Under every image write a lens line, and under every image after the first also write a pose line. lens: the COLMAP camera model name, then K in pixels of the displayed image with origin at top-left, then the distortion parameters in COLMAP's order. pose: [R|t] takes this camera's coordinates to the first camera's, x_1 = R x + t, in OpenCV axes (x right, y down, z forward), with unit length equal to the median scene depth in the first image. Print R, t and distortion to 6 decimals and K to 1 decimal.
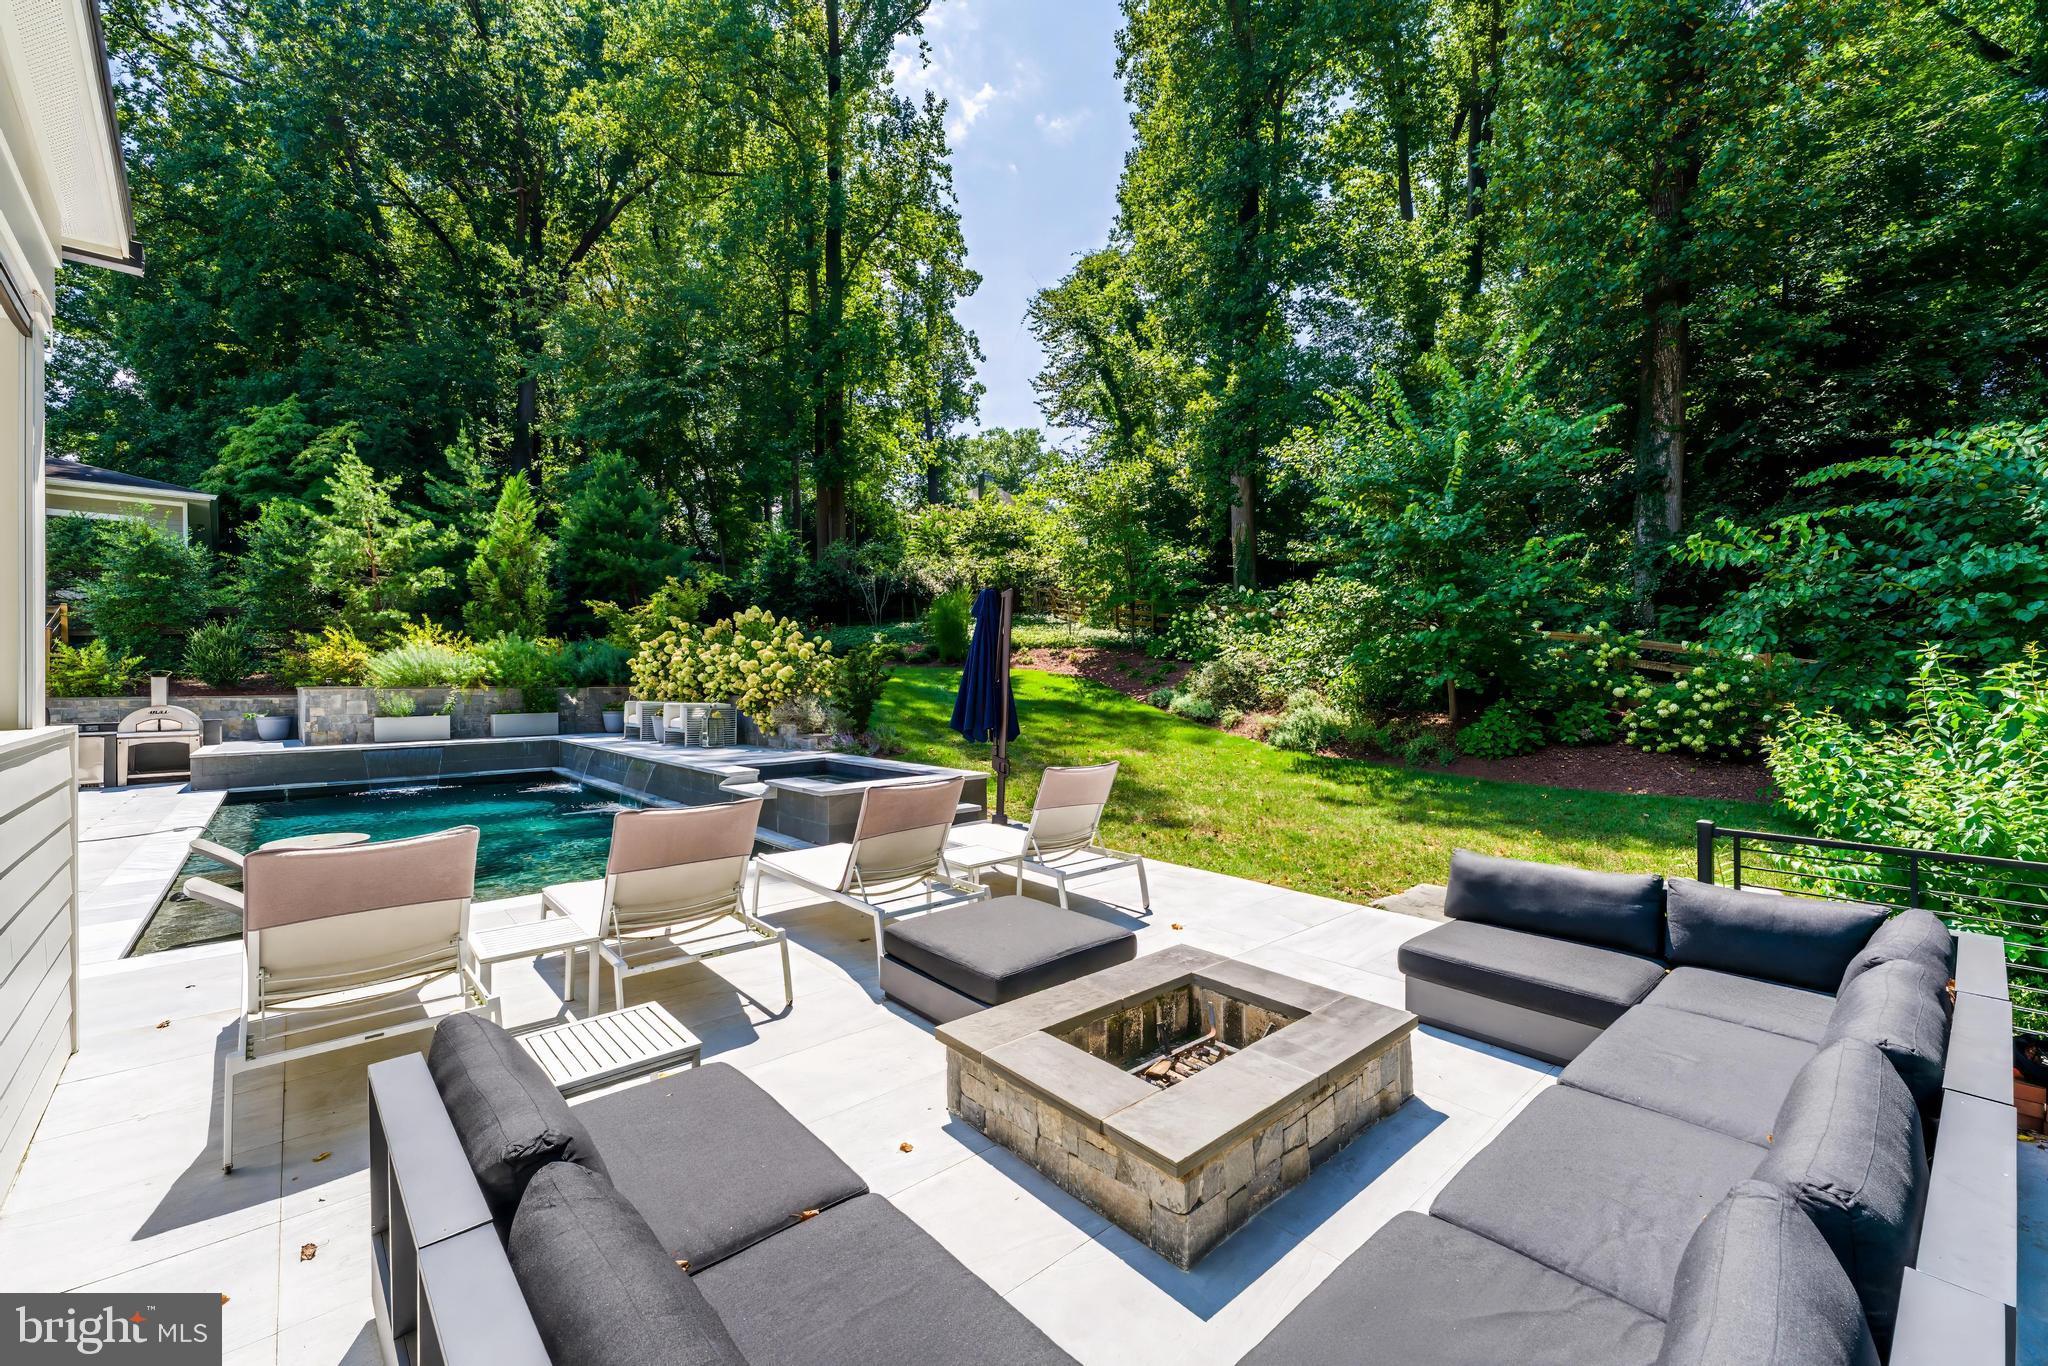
lens RADIAL K [[832.5, 0, 1029.5], [0, 832.5, 677.1], [0, 0, 1]] dist [0.001375, 0.000037]
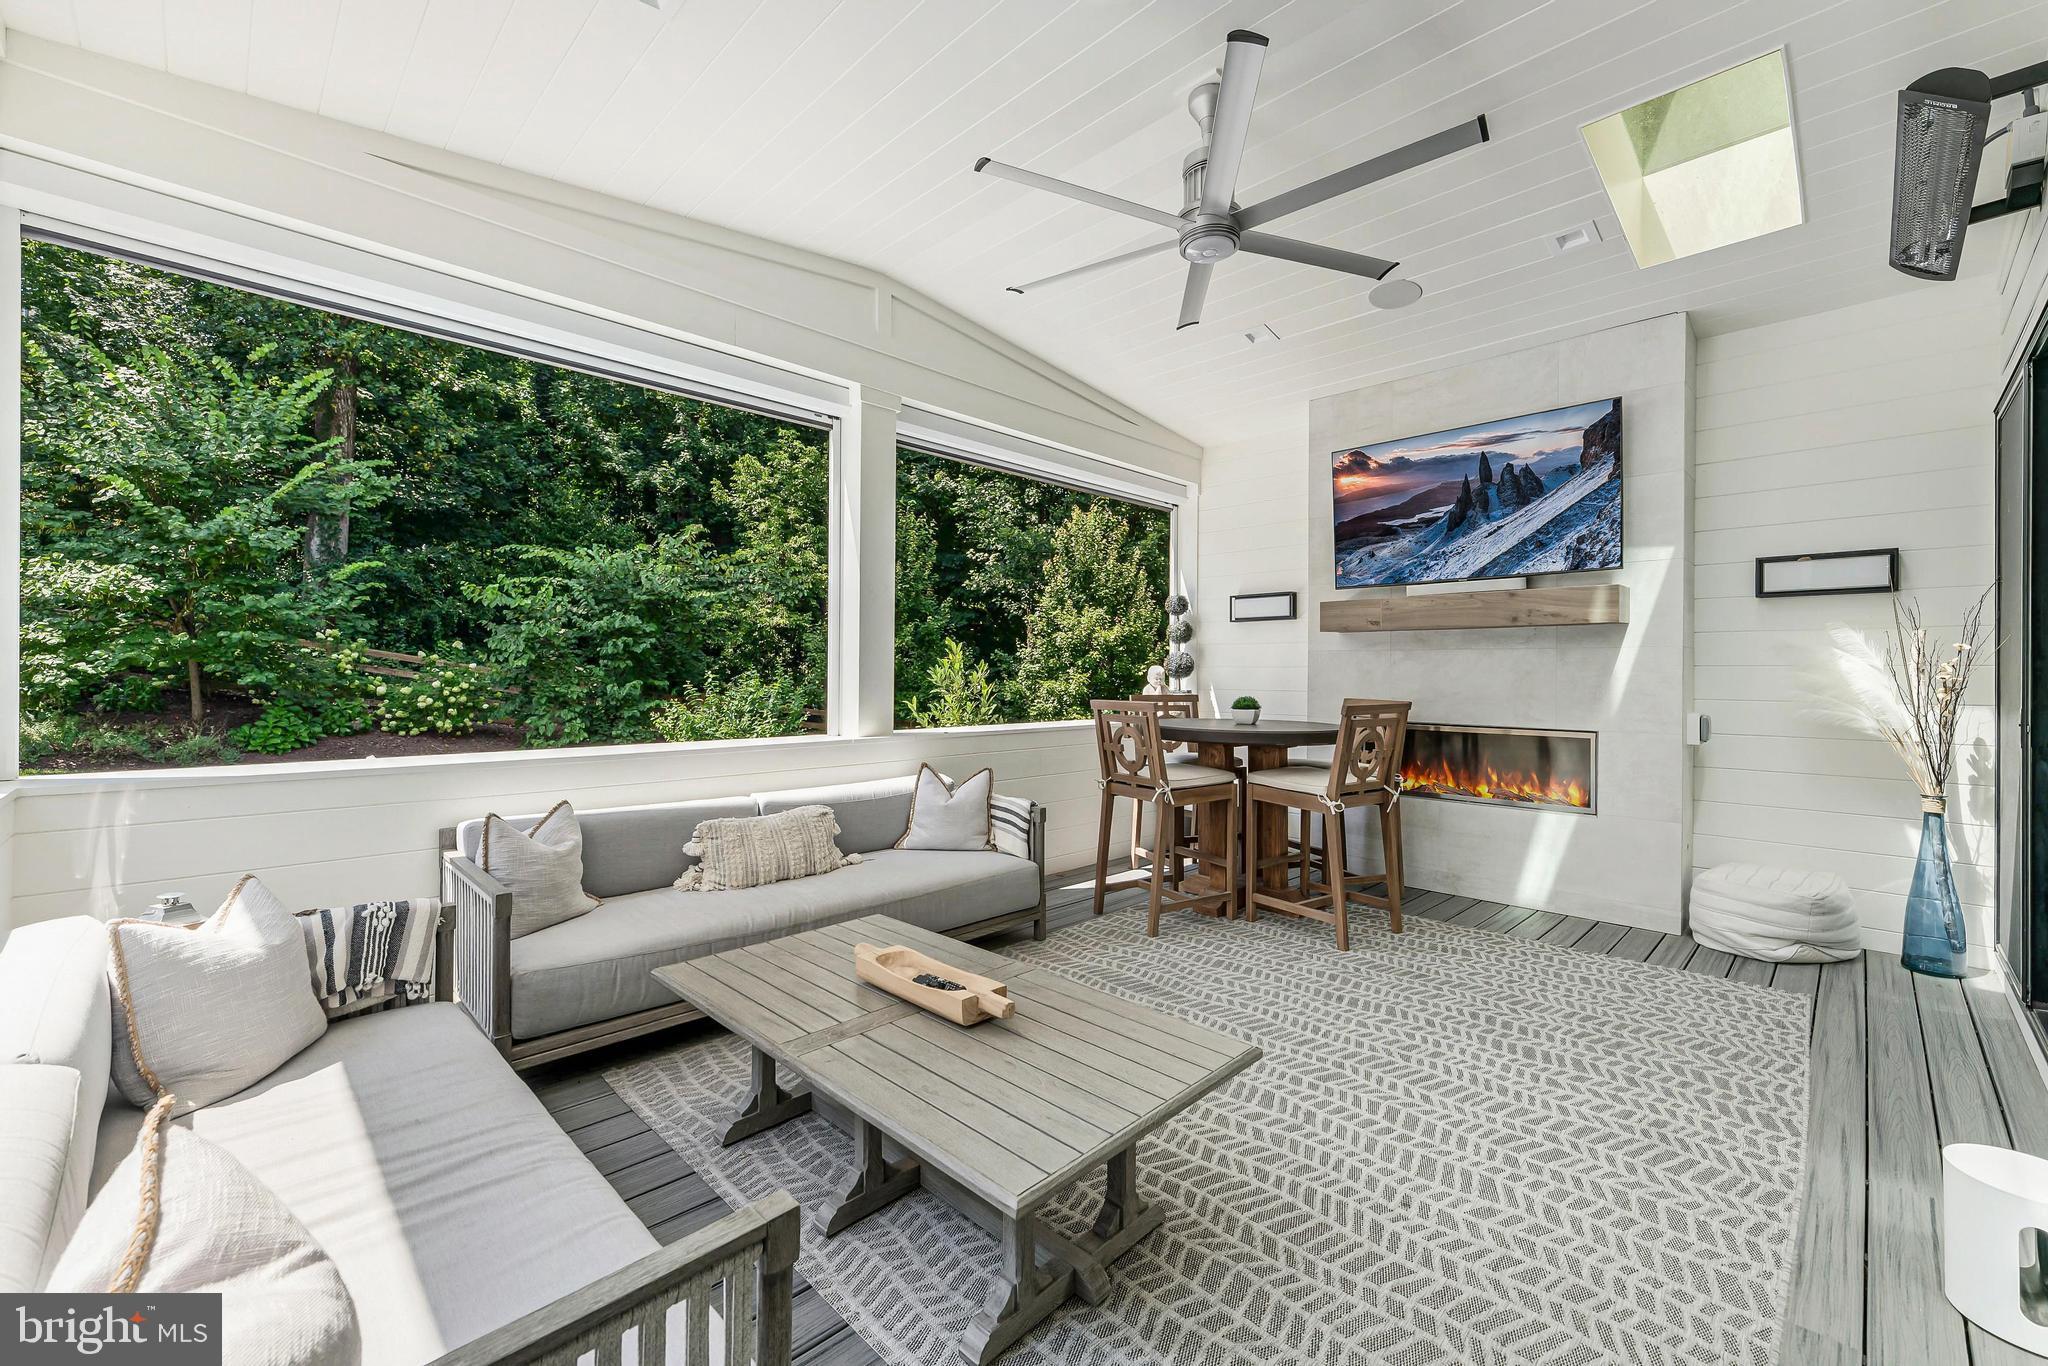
lens RADIAL K [[849.9, 0, 1023.6], [0, 849.9, 668.4], [0, 0, 1]] dist [0.000039, -0.000239]
pose [[-0.030856, 0.011450, 0.999458, -0.435429], [-0.009029, 0.999890, -0.011734, -0.005926], [-0.999483, -0.009386, -0.030750, 0.051066]]
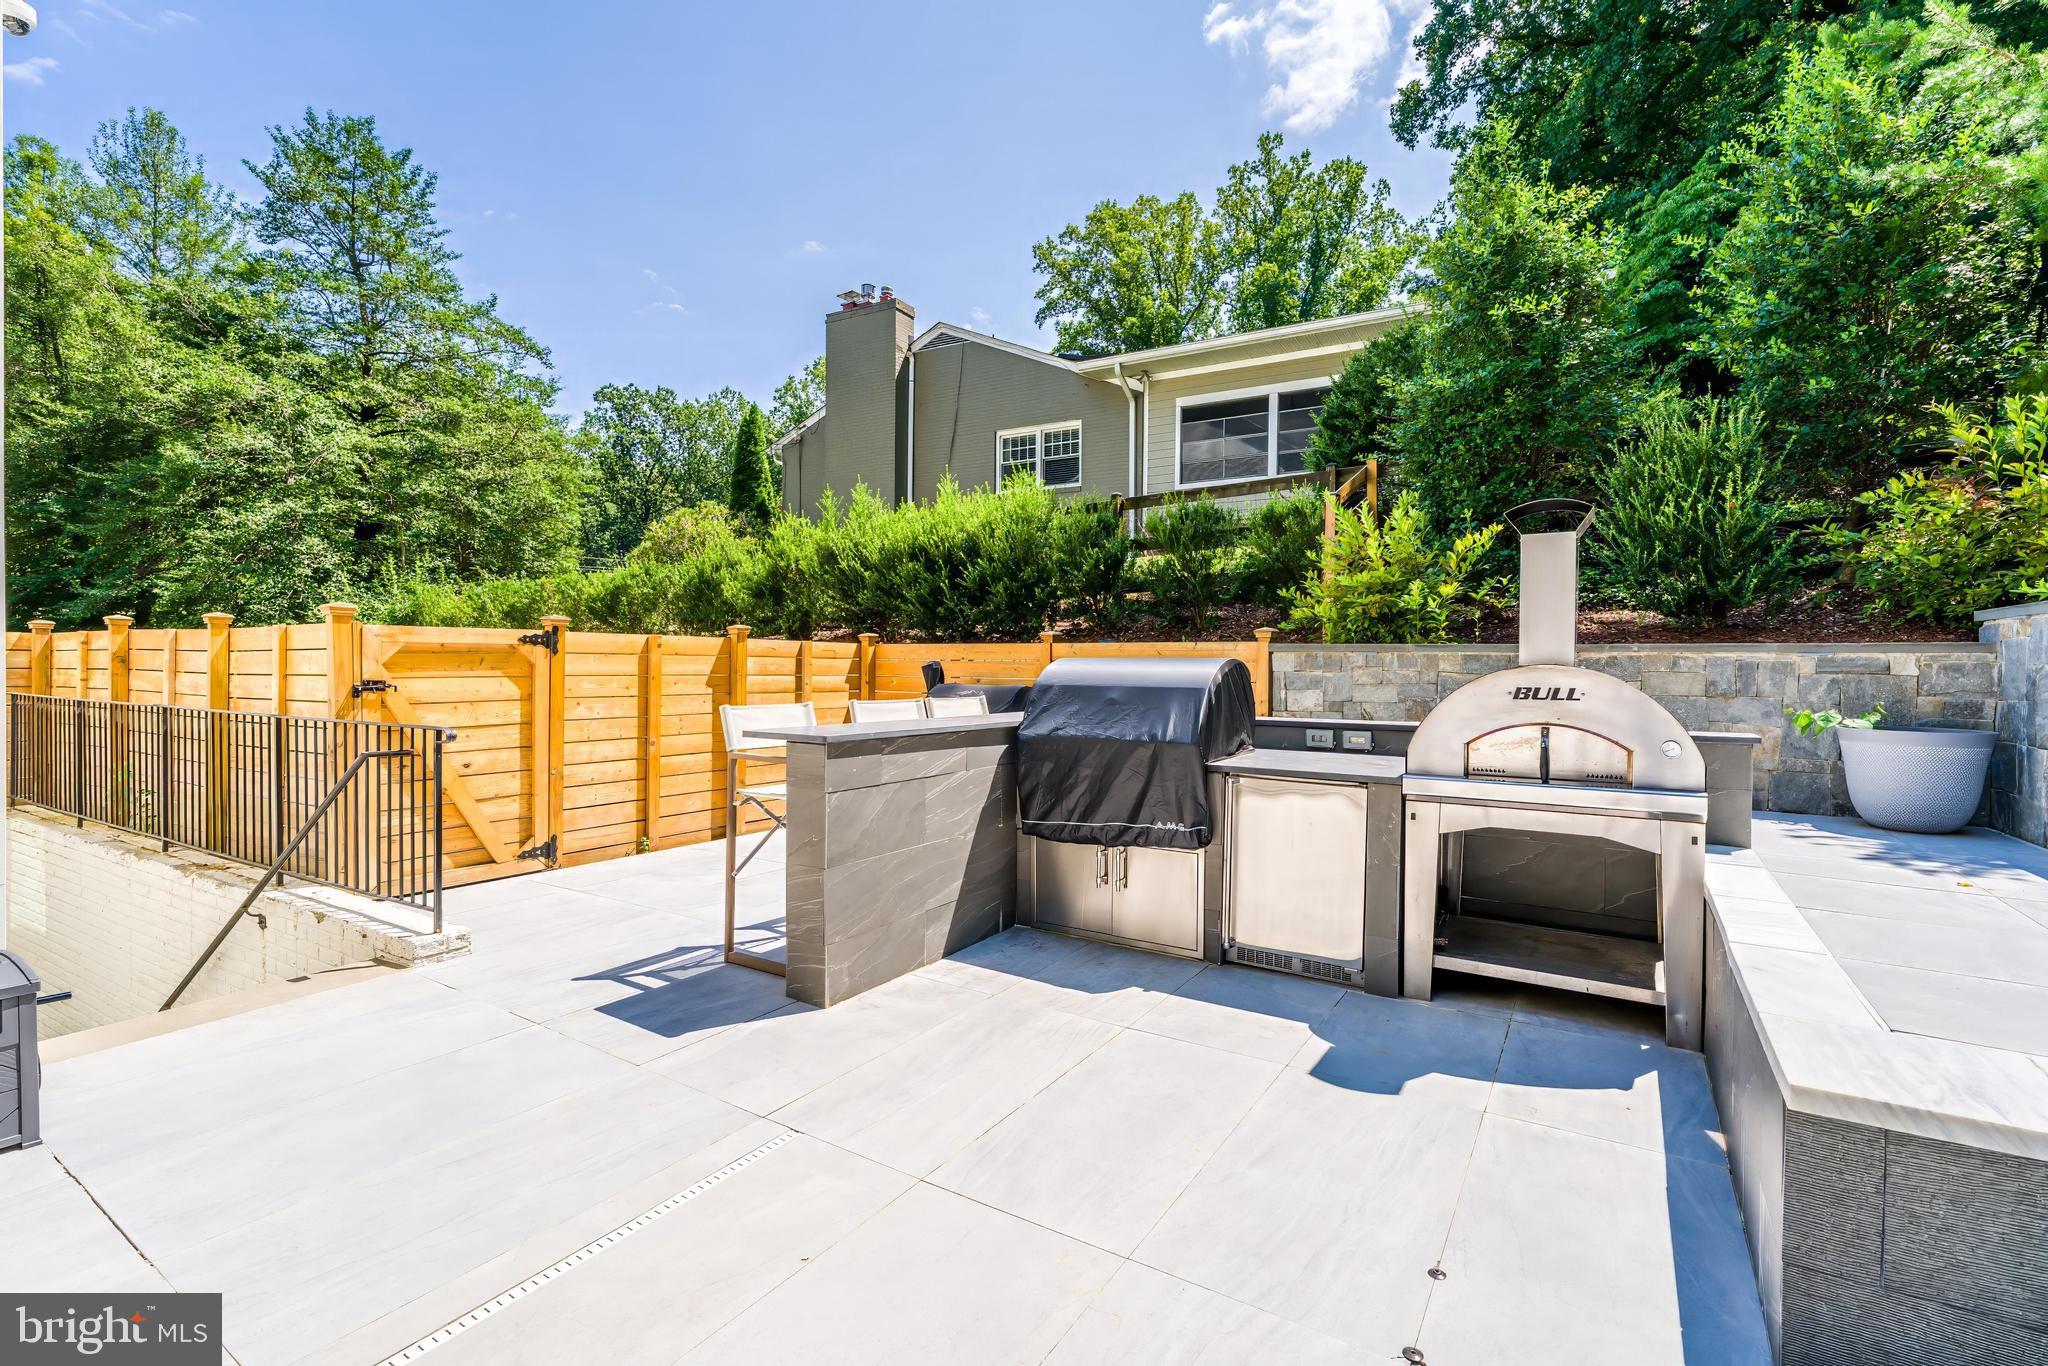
lens RADIAL K [[910.2, 0, 1035.0], [0, 910.2, 680.6], [0, 0, 1]] dist [-0.000824, -0.000314]
pose [[0.279932, 0.025087, -0.959692, -0.722106], [-0.008413, 0.999684, 0.023678, 0.028762], [0.959983, 0.001445, 0.280055, 0.681723]]
